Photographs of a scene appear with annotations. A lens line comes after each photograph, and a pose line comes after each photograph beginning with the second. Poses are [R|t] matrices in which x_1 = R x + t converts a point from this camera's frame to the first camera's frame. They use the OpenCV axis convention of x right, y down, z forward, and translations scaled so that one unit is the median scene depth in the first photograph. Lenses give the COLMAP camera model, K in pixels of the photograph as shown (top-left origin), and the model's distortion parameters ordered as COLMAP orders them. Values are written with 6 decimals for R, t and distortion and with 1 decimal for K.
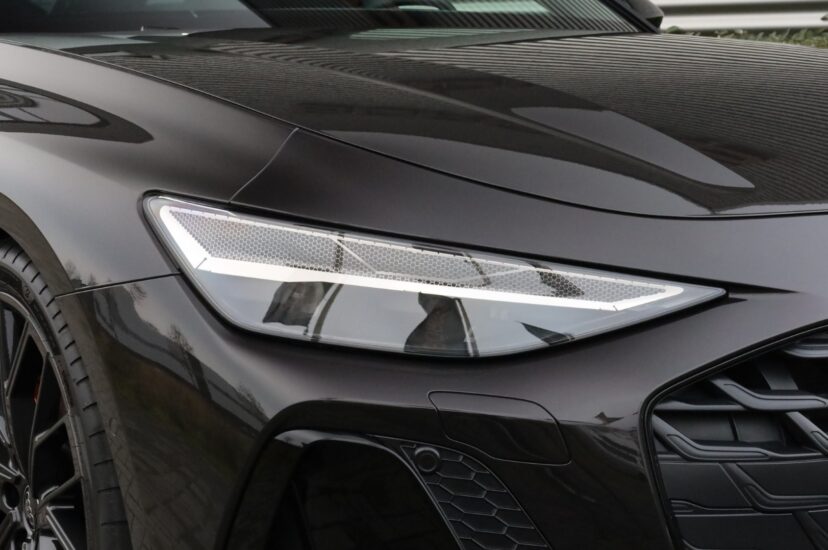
lens RADIAL K [[1751.7, 0, 414.0], [0, 1751.7, 275.0], [0, 0, 1]] dist [0.026242, -0.010400]
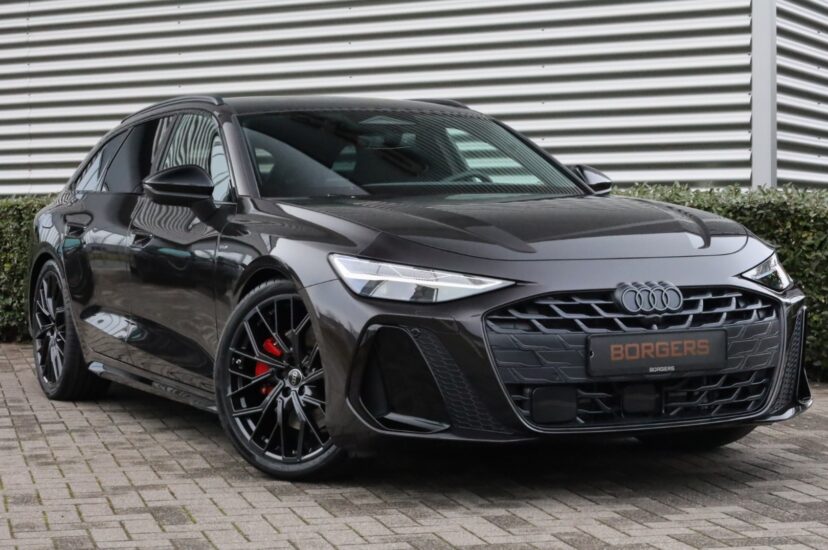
lens RADIAL K [[1696.4, 0, 414.0], [0, 1696.4, 275.0], [0, 0, 1]] dist [-0.012480, 0.016358]
pose [[0.988962, -0.004580, -0.148098, 0.439751], [-0.007510, 0.996688, -0.080976, 0.236691], [0.147978, 0.081194, 0.985652, -1.931671]]
